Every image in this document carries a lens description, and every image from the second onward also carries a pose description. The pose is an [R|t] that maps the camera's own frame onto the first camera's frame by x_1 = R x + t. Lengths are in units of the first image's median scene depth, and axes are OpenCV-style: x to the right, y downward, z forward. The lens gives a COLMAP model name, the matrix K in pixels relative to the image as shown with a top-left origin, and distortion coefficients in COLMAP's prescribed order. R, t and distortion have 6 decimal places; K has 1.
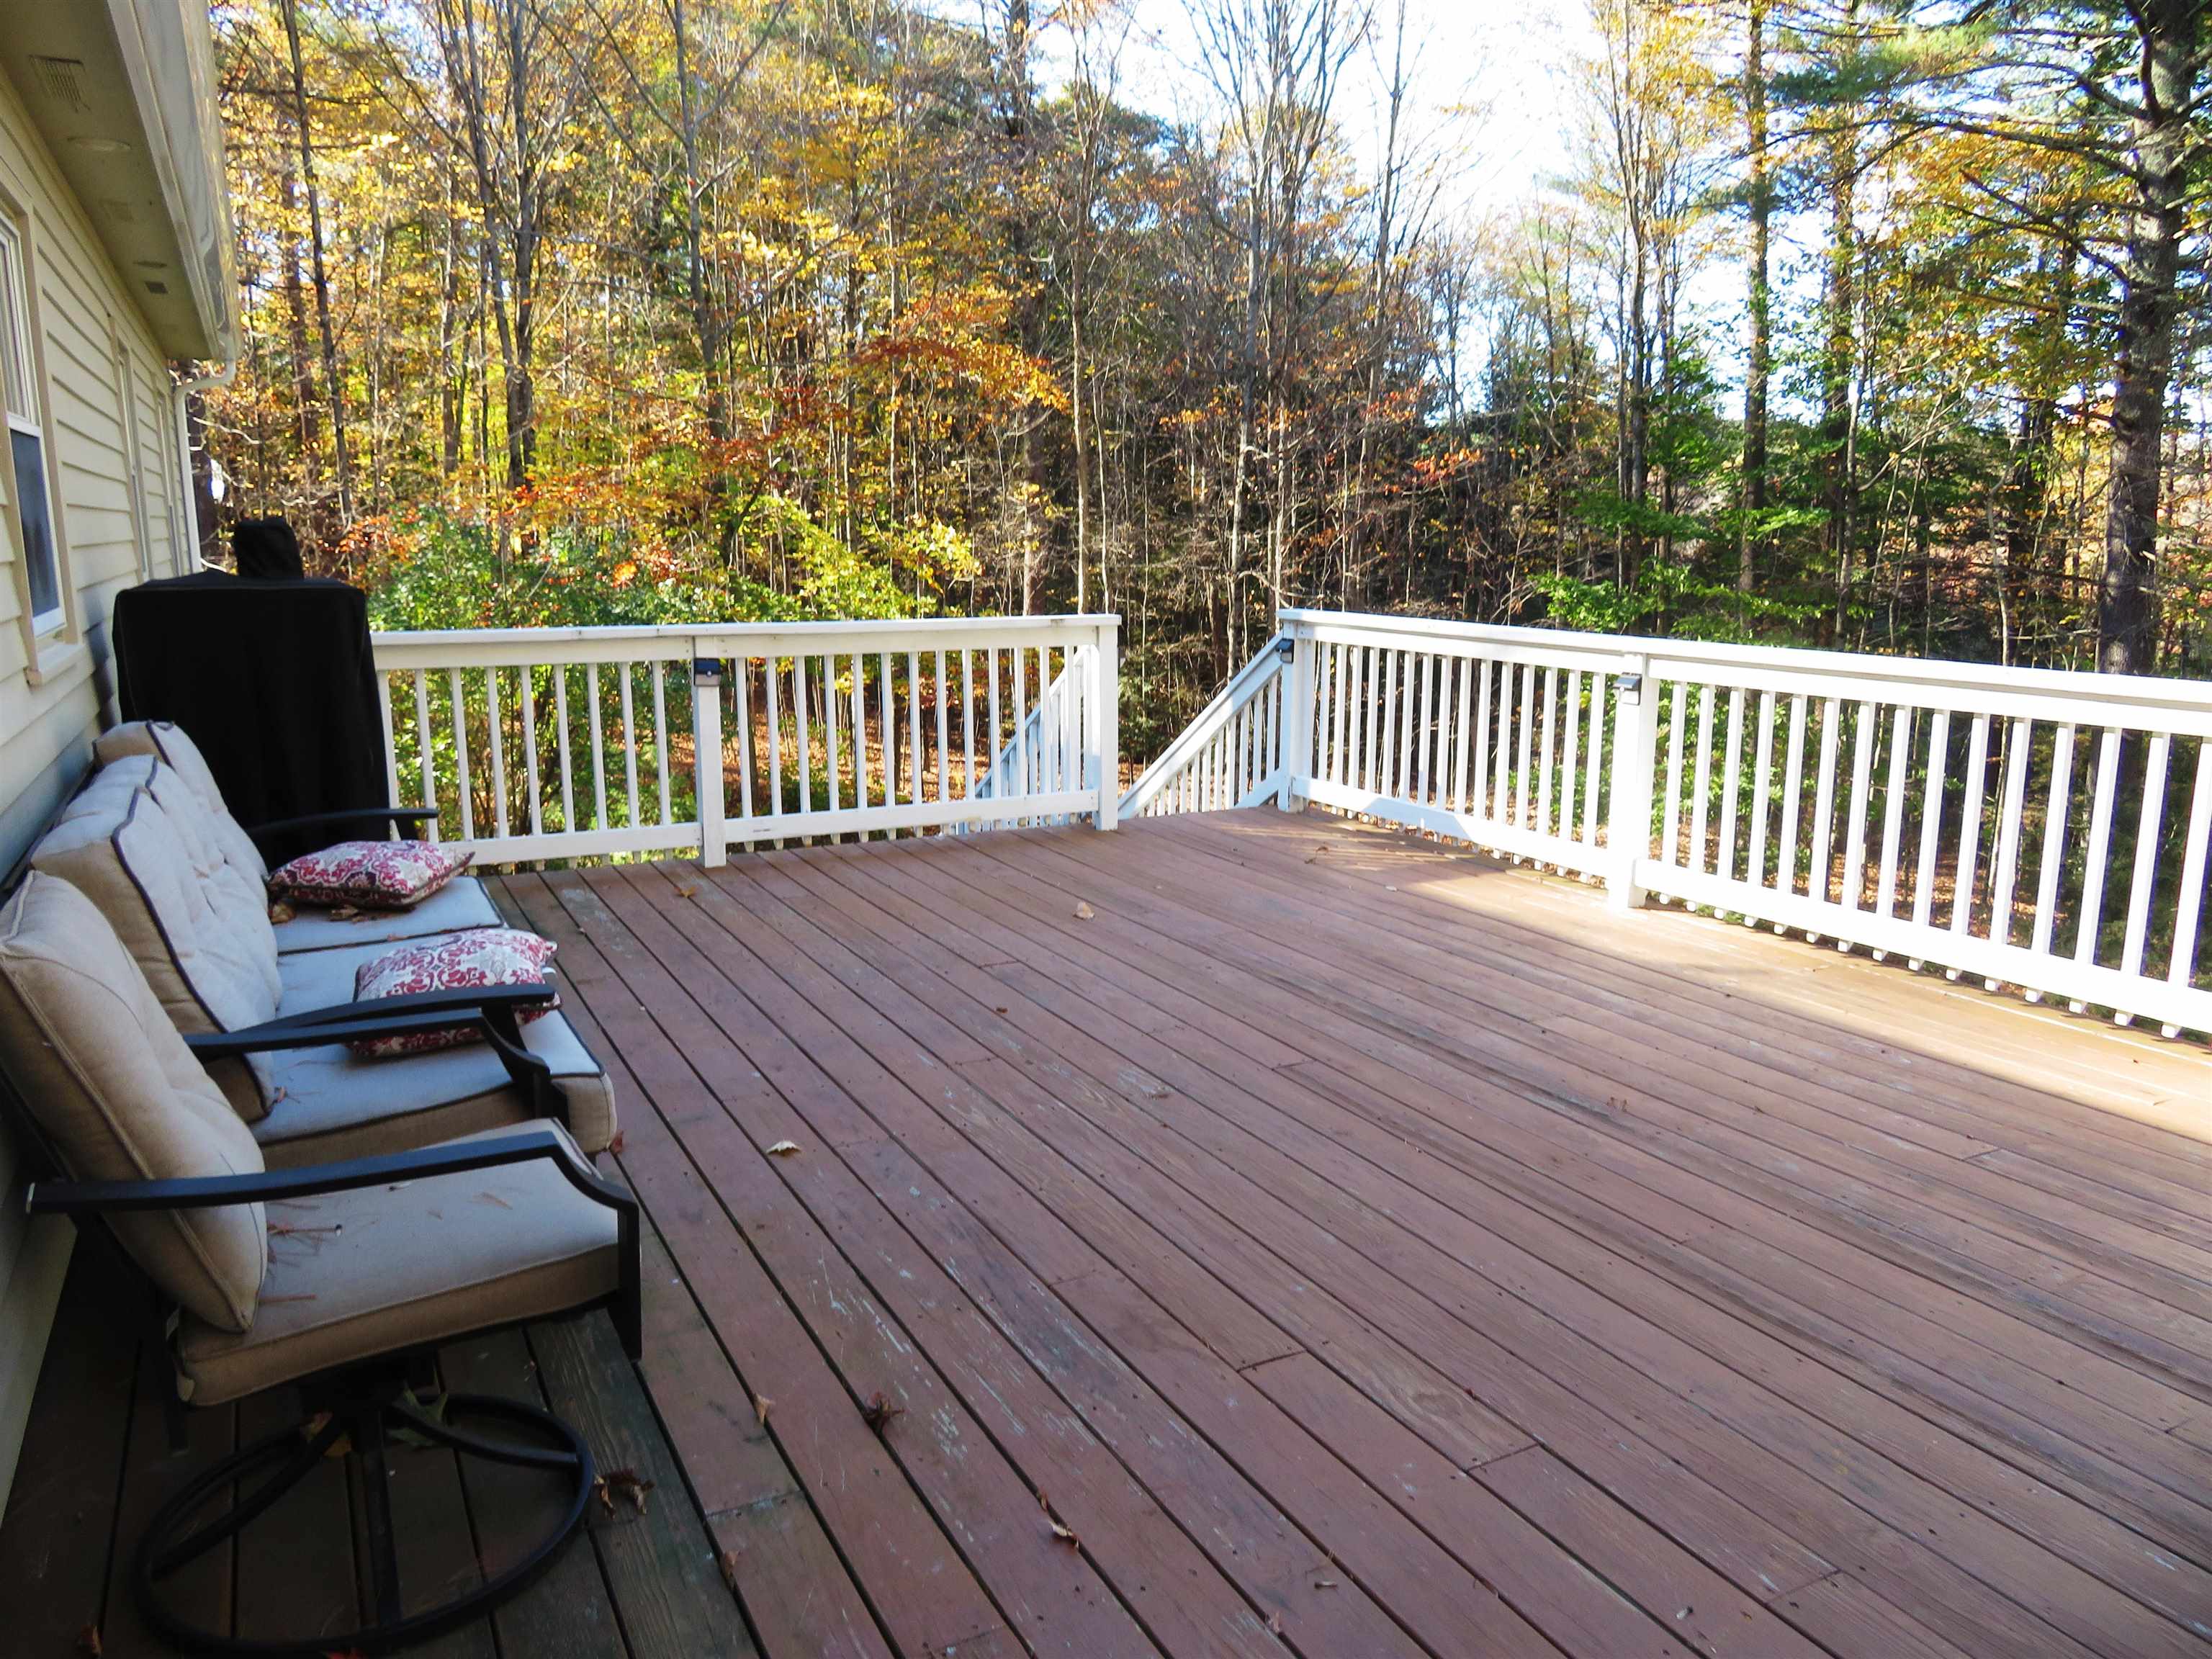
lens RADIAL K [[1584.1, 0, 1105.7], [0, 1584.1, 832.0], [0, 0, 1]] dist [-0.010610, 0.002734]
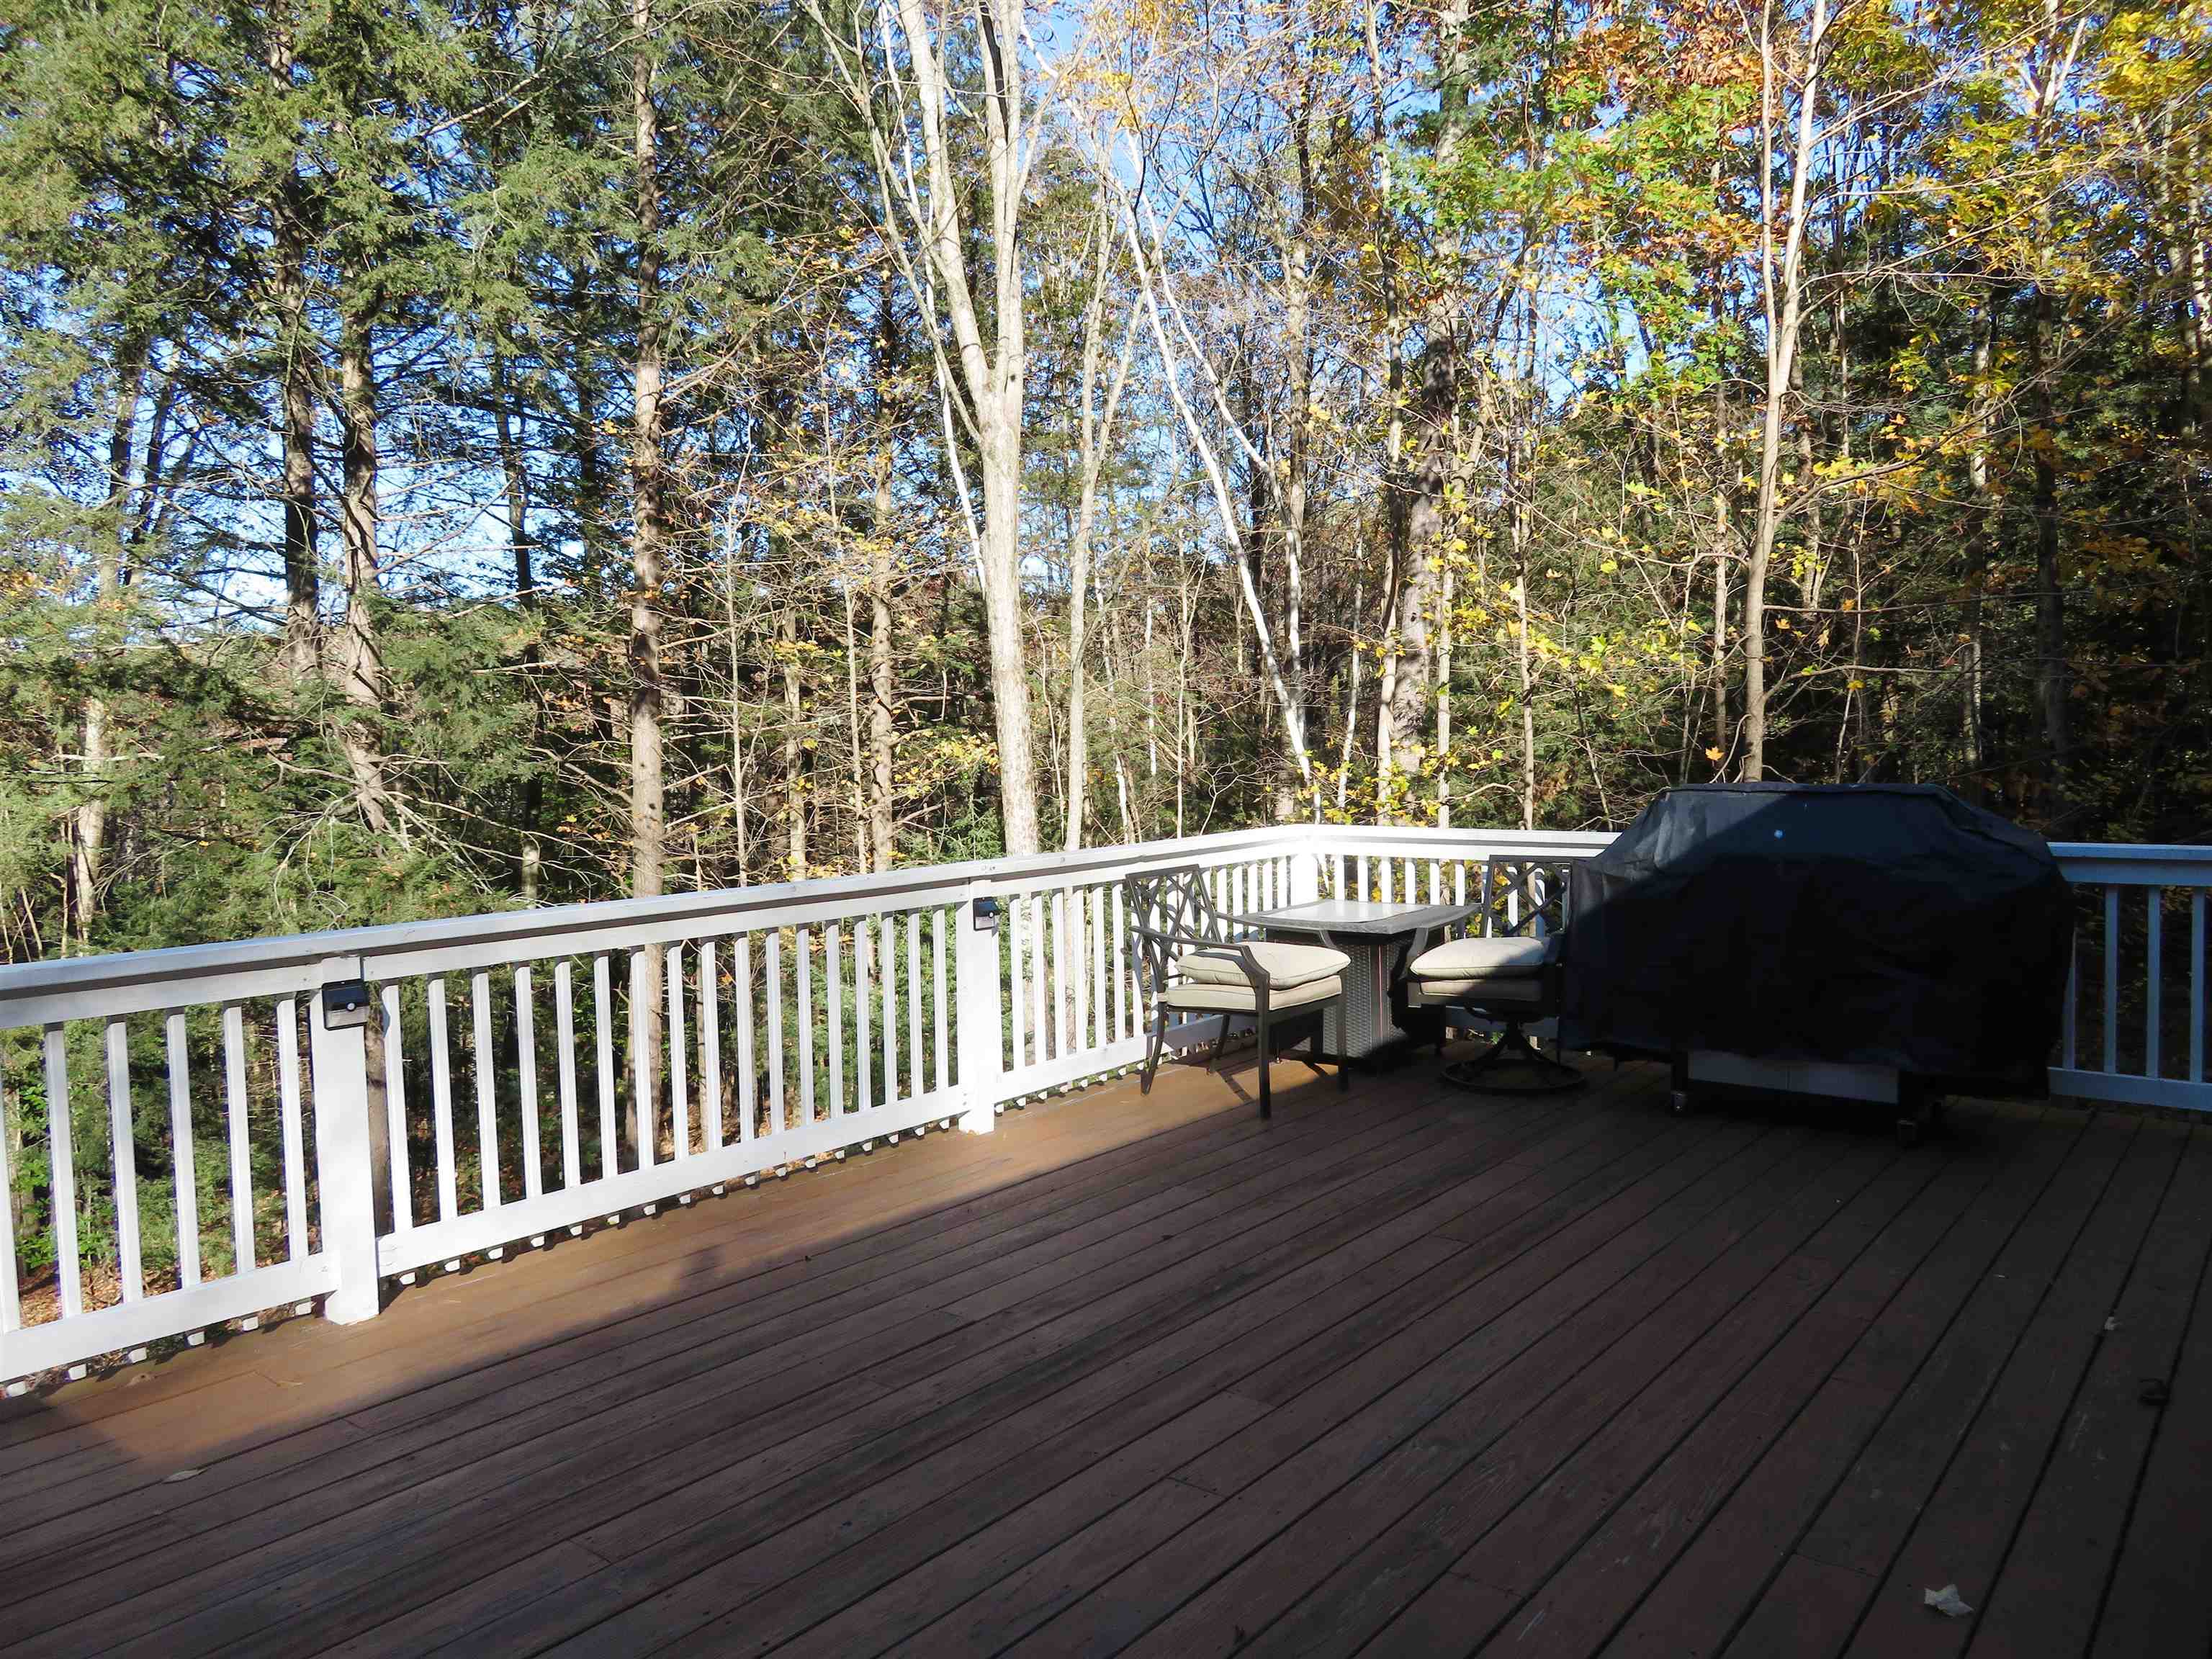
lens RADIAL K [[1584.1, 0, 1105.9], [0, 1584.1, 830.1], [0, 0, 1]] dist [-0.010610, 0.002734]
pose [[-0.400279, -0.040930, 0.915479, -0.603027], [0.194669, 0.972403, 0.128591, -0.265326], [-0.895478, 0.229688, -0.381264, 1.342816]]
